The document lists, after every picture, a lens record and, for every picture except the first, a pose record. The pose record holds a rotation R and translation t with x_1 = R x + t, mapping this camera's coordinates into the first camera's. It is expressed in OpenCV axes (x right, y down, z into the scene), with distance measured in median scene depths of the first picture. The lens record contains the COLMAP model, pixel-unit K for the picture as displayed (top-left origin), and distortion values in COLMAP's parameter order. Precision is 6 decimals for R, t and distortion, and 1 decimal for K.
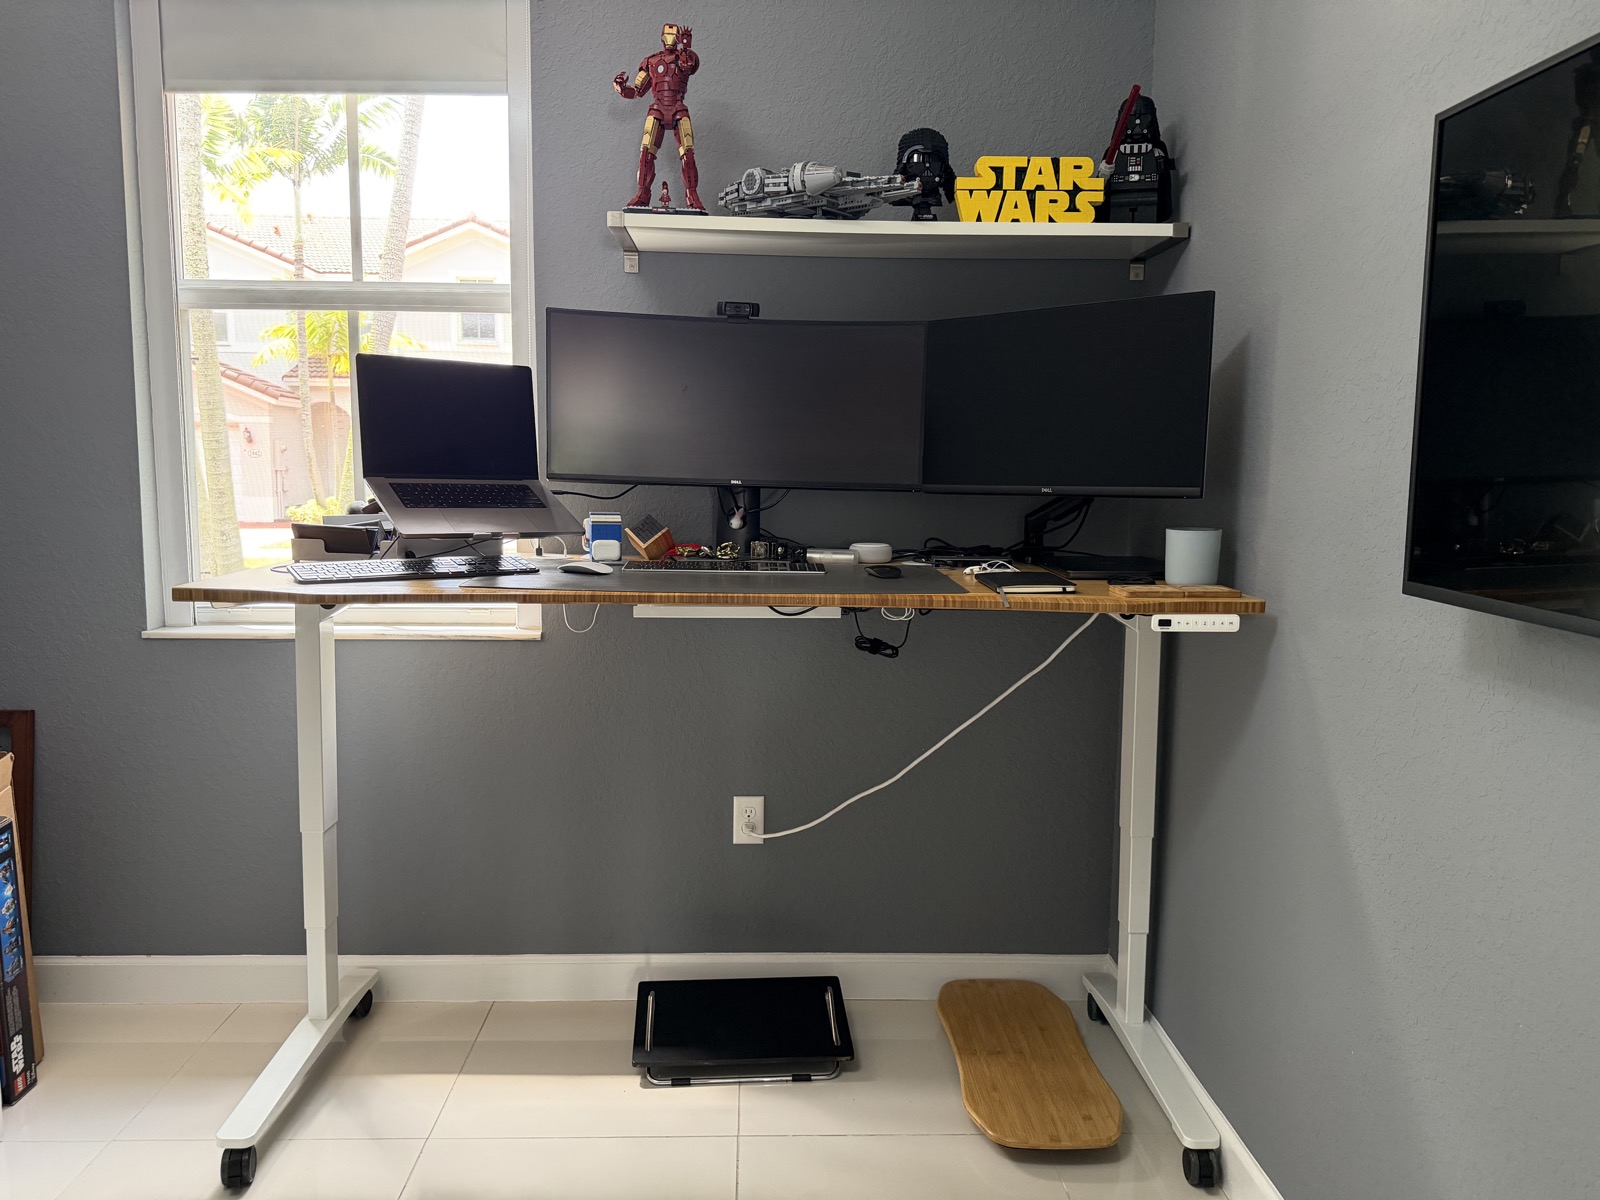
lens RADIAL K [[1184.1, 0, 800.2], [0, 1184.1, 622.5], [0, 0, 1]] dist [0.002788, -0.001682]
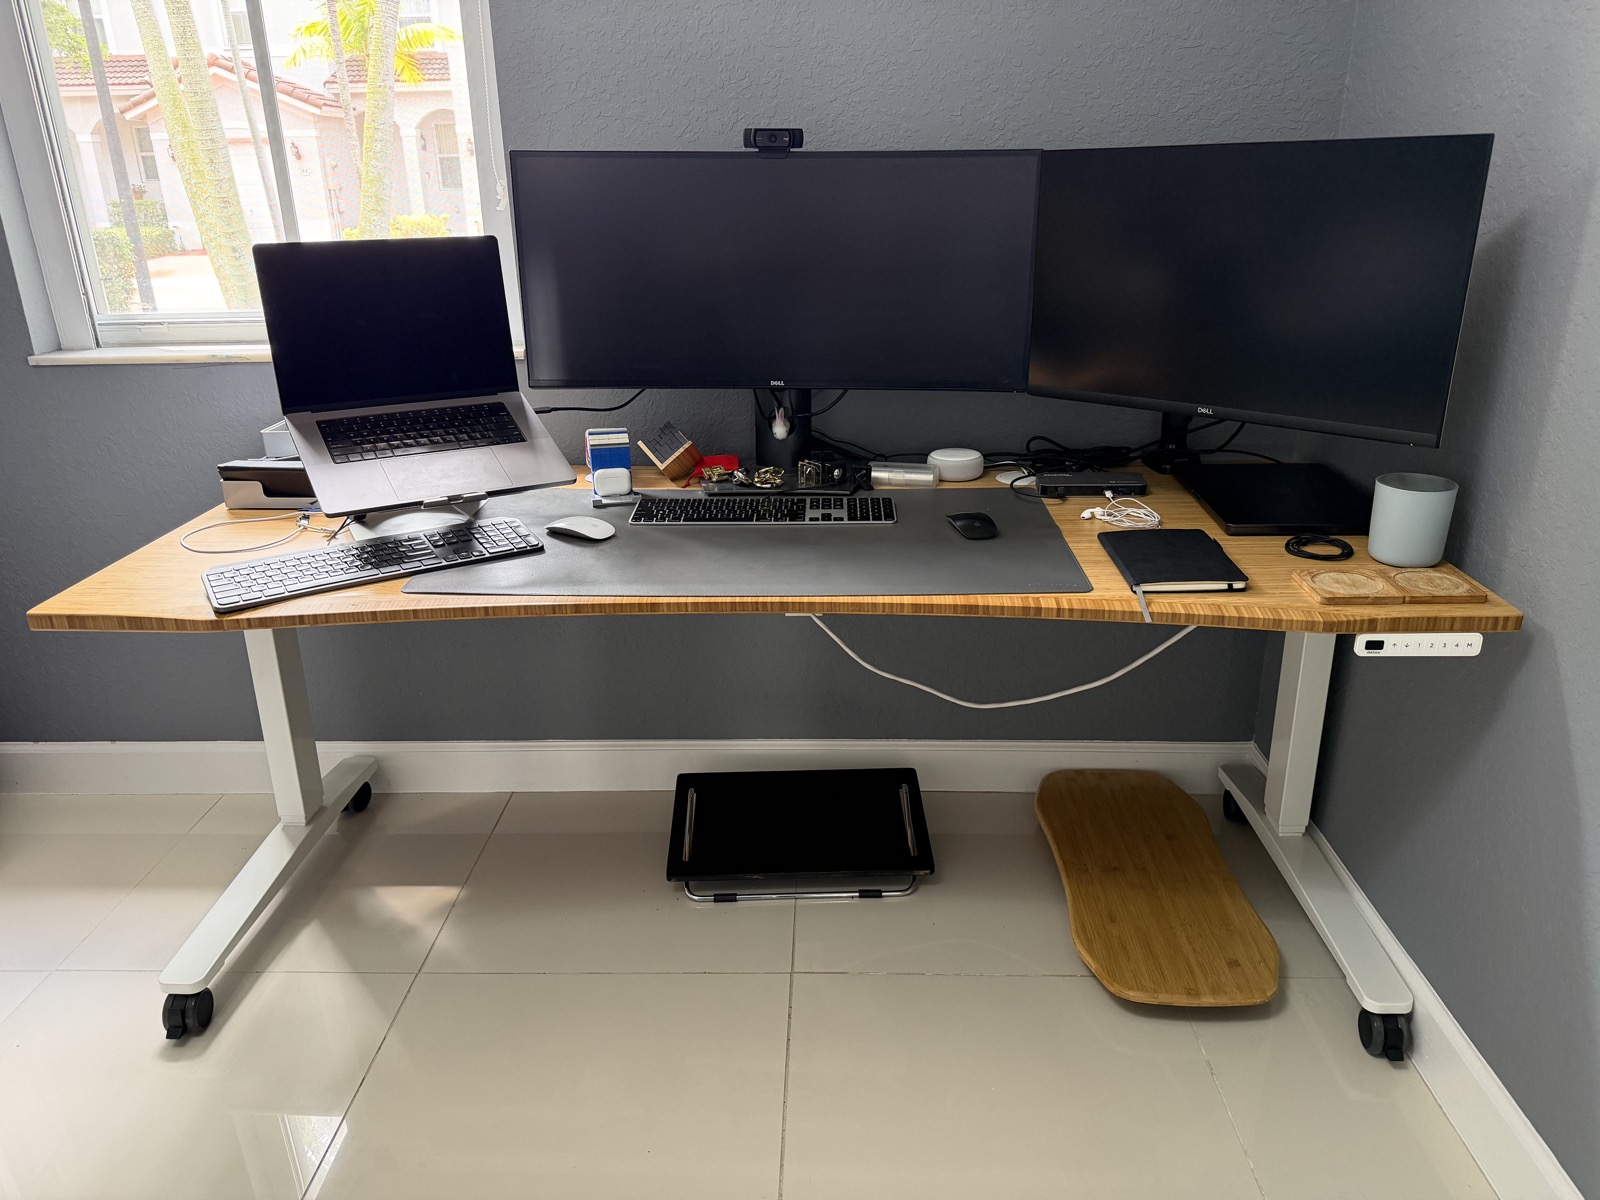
lens RADIAL K [[1184.1, 0, 800.2], [0, 1184.1, 622.5], [0, 0, 1]] dist [0.002788, -0.001682]
pose [[0.997611, -0.006586, -0.068768, 0.010045], [0.022268, 0.972969, 0.229860, 0.009954], [0.065395, -0.230842, 0.970791, 0.232317]]
